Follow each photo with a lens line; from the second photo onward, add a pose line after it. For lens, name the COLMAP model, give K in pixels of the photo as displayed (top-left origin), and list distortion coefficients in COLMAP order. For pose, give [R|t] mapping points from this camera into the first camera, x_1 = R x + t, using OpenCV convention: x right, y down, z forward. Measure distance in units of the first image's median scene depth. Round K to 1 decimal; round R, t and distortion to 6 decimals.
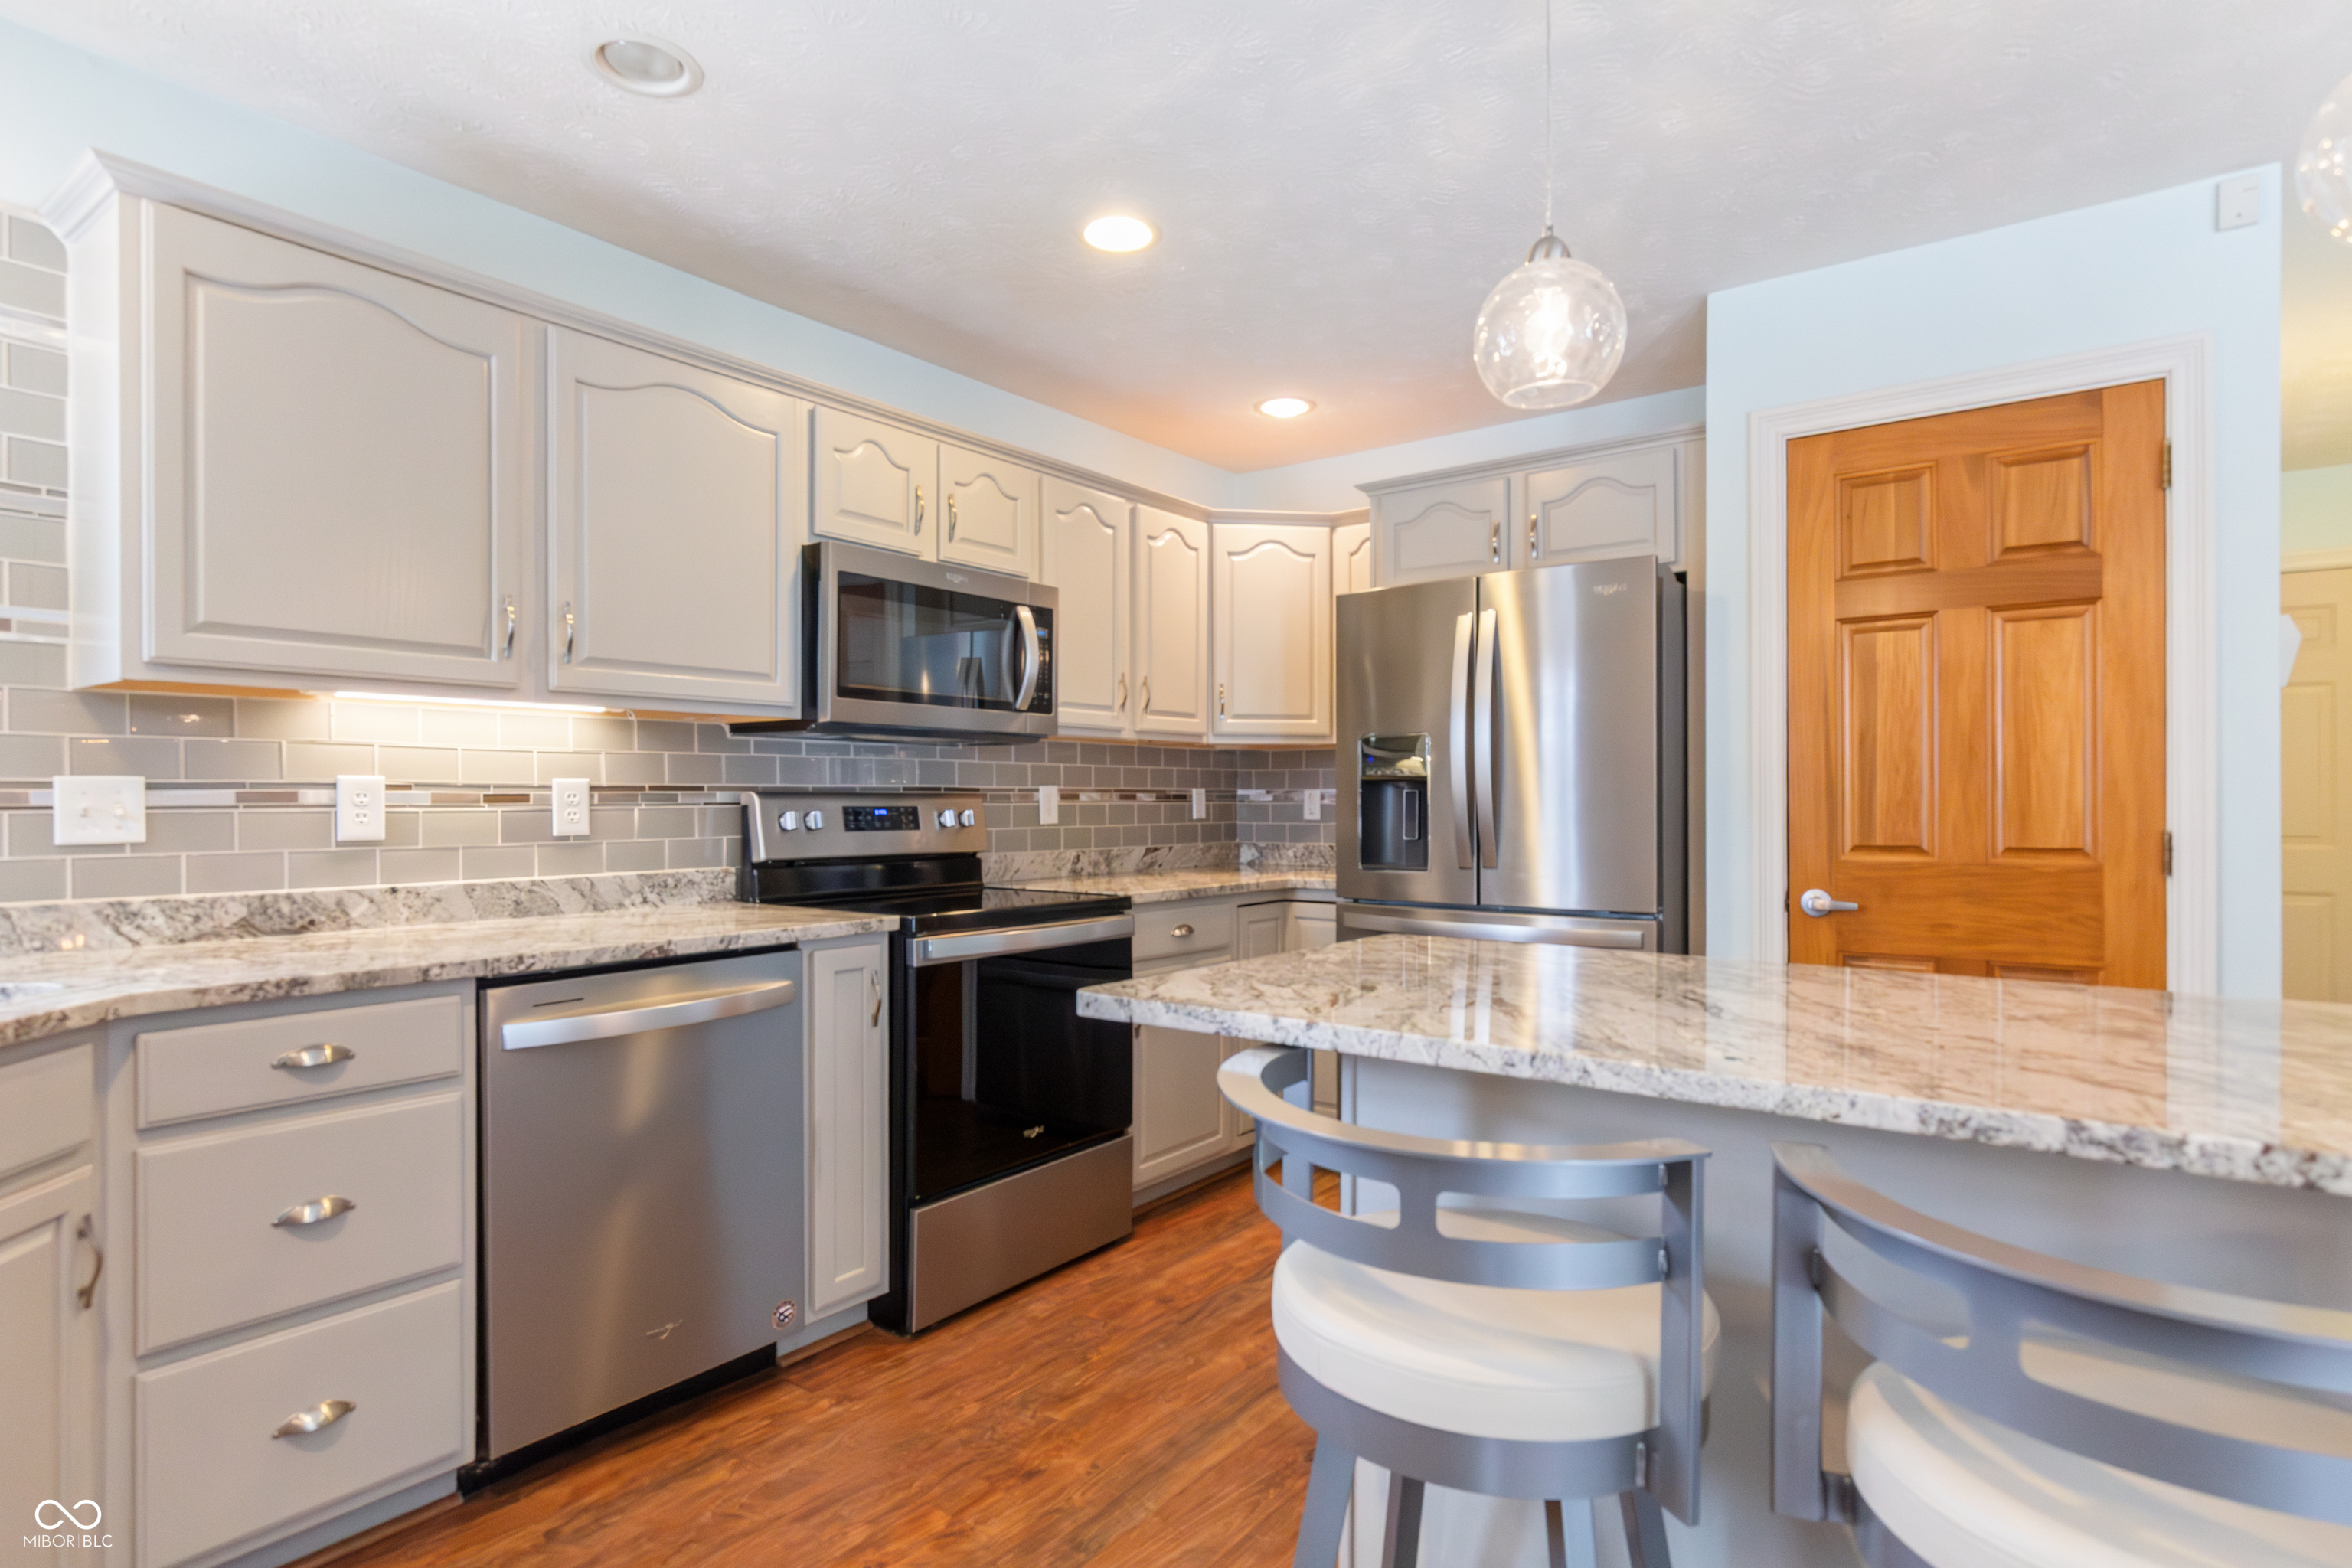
lens RADIAL K [[1217.2, 0, 1169.3], [0, 1217.2, 793.6], [0, 0, 1]] dist [0.000332, 0.001464]
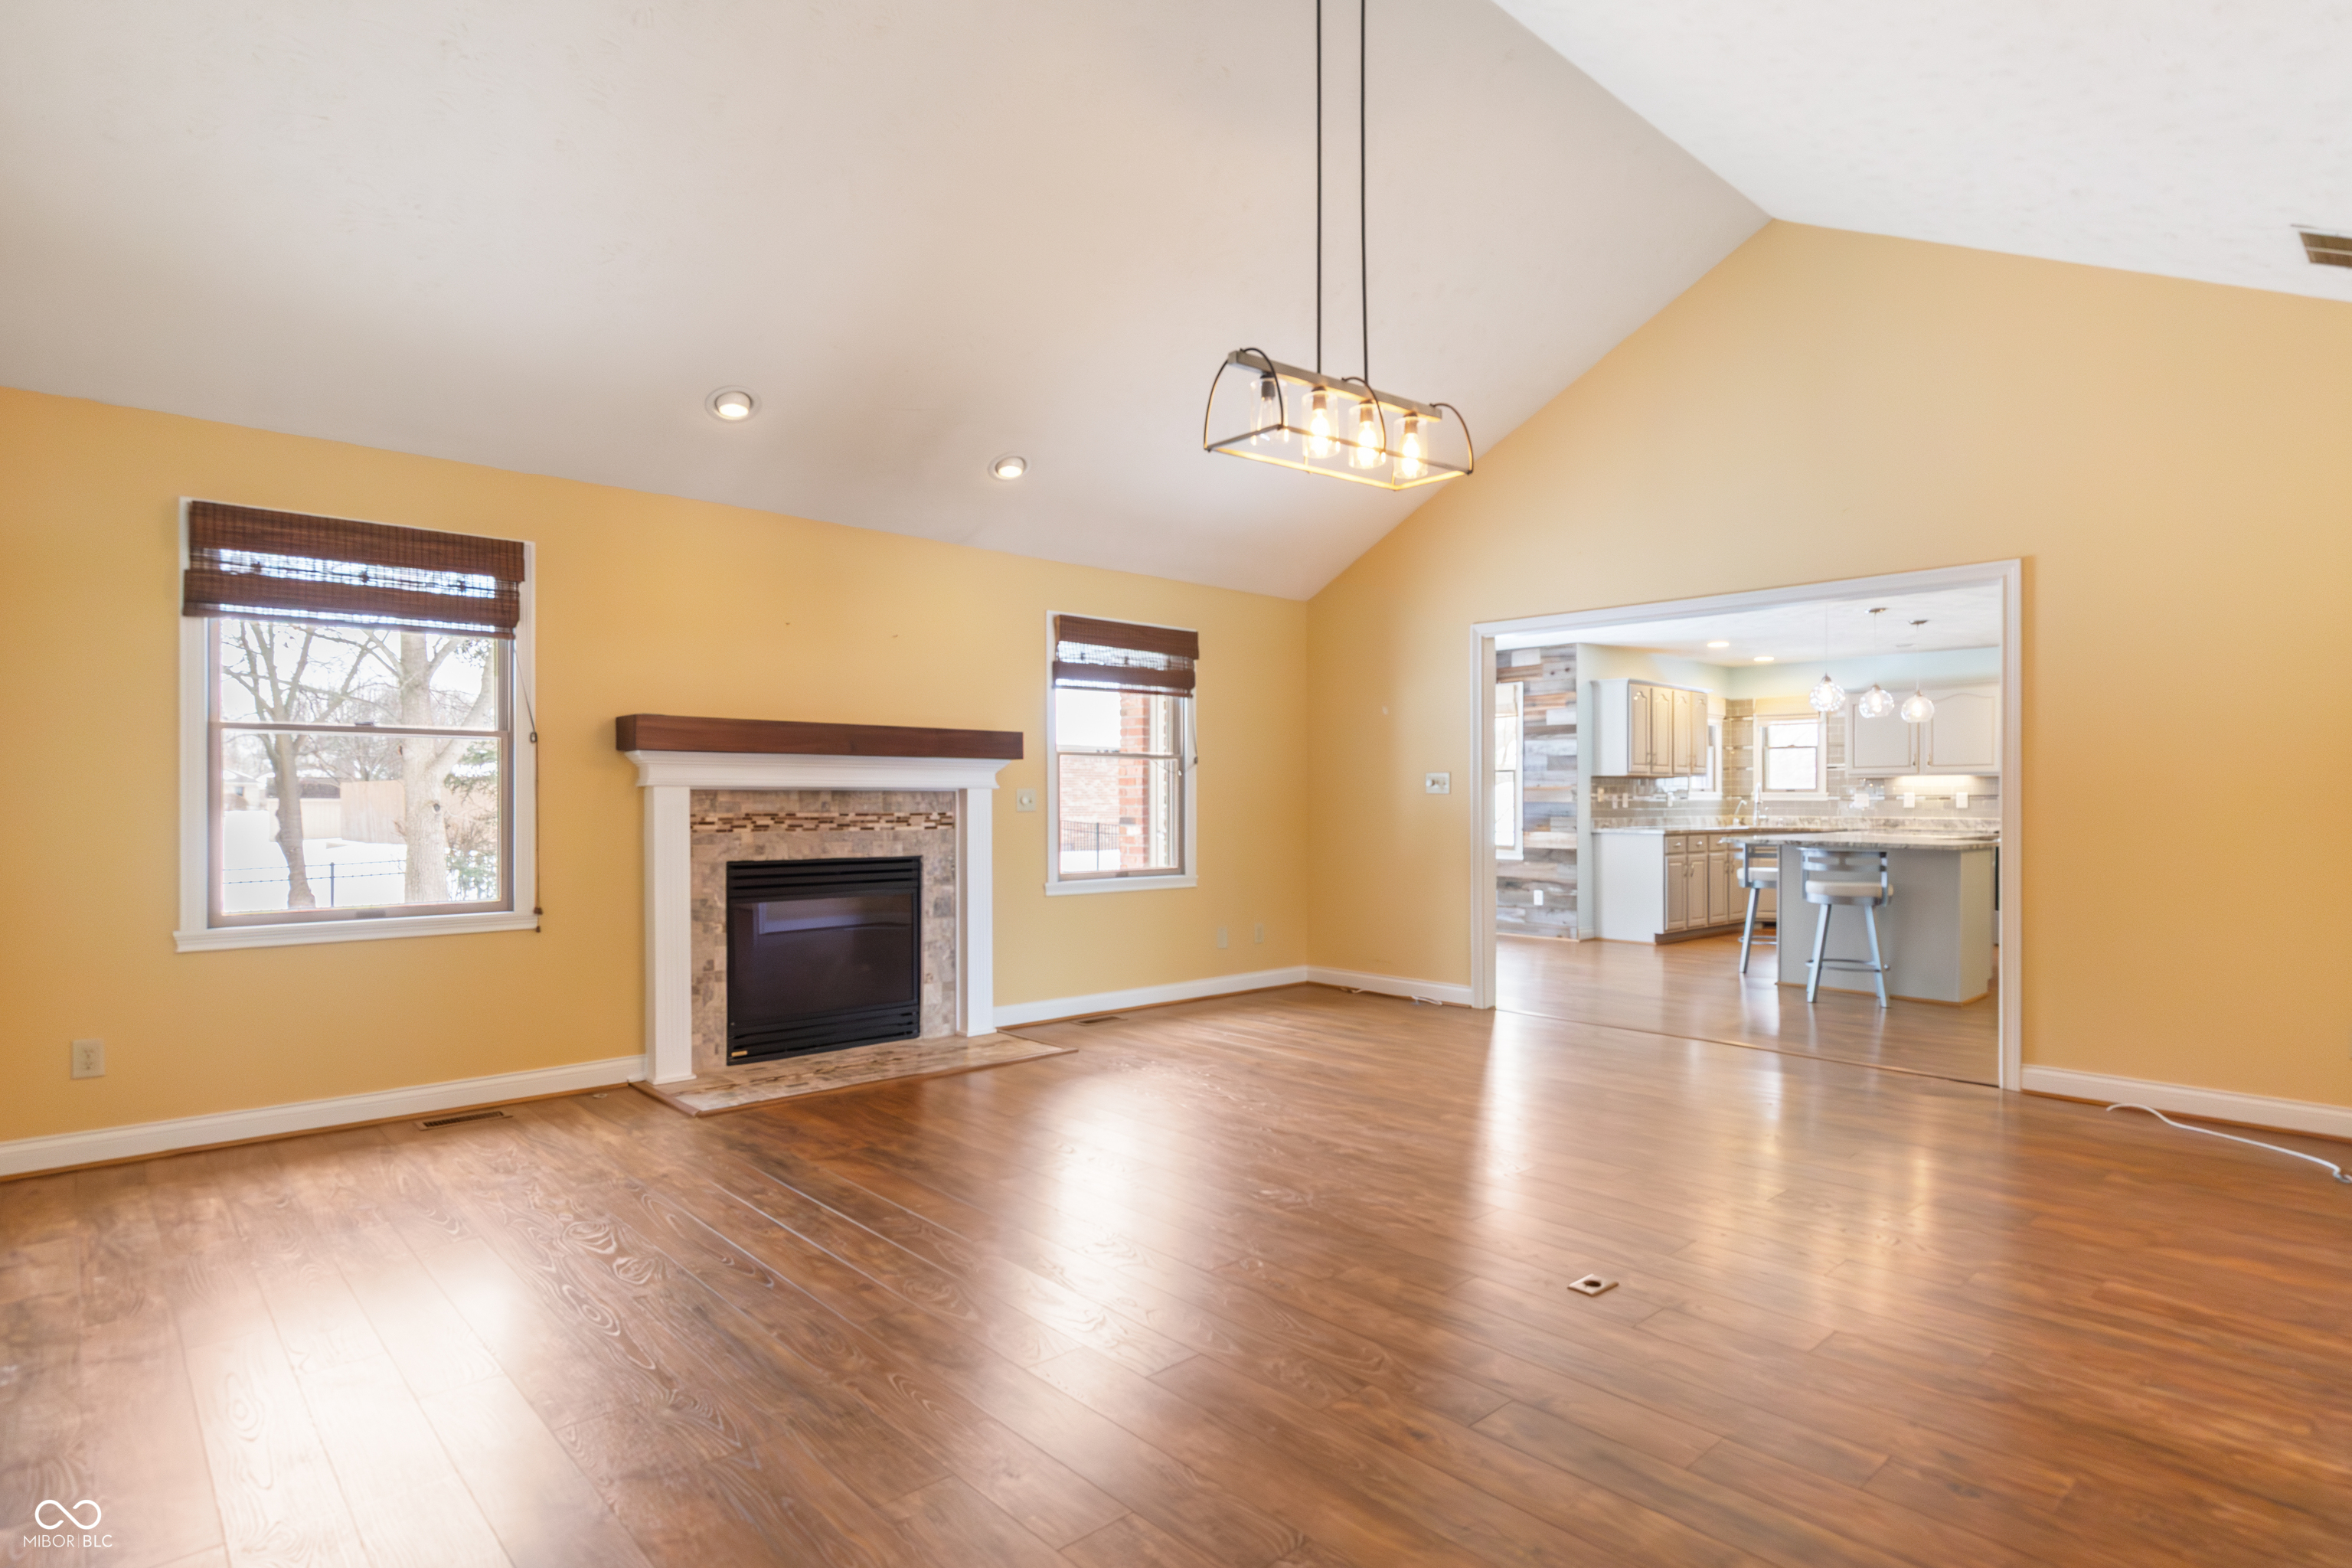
lens RADIAL K [[1217.2, 0, 1187.3], [0, 1217.2, 797.5], [0, 0, 1]] dist [0.000332, 0.001464]
pose [[-0.178987, -0.001312, -0.983851, 4.237270], [0.003572, 0.999992, -0.001983, -0.000703], [0.983845, -0.003869, -0.178981, -0.827523]]
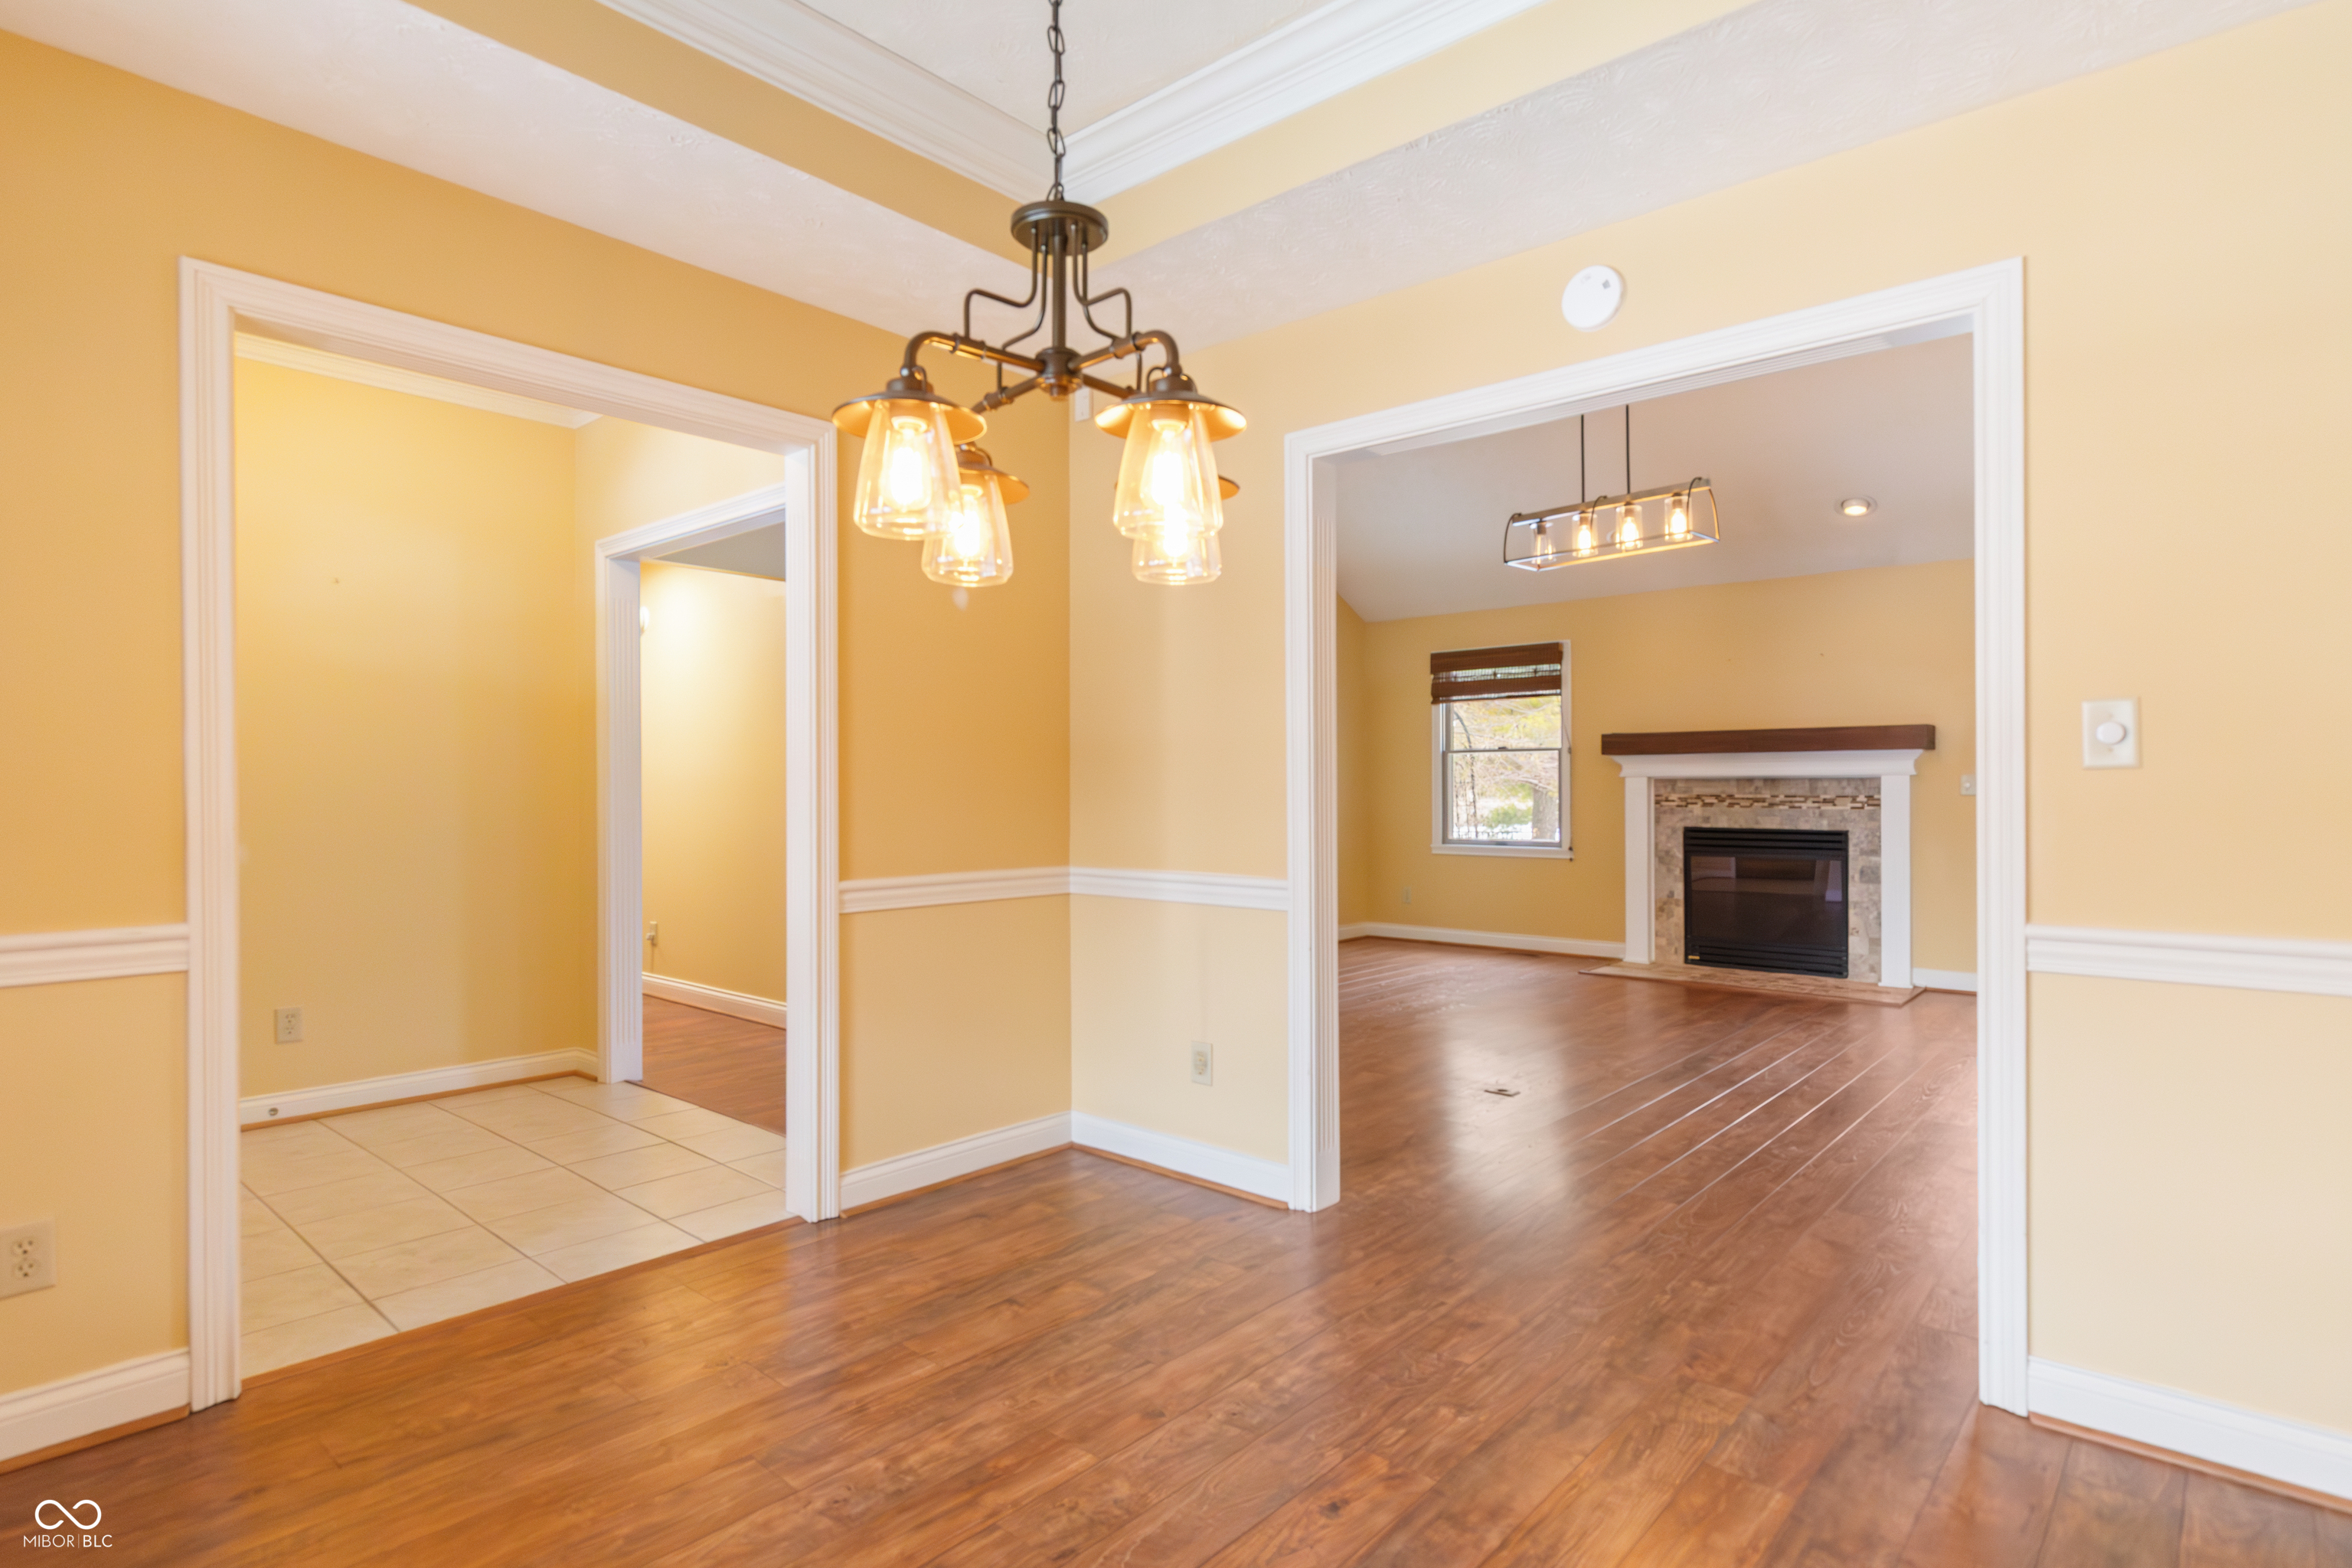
lens RADIAL K [[1217.2, 0, 1174.5], [0, 1217.2, 781.0], [0, 0, 1]] dist [0.000332, 0.001464]
pose [[-0.996409, 0.001985, 0.084649, 3.326600], [0.001067, 0.999940, -0.010889, 0.018324], [-0.084666, -0.010760, -0.996351, 1.318819]]
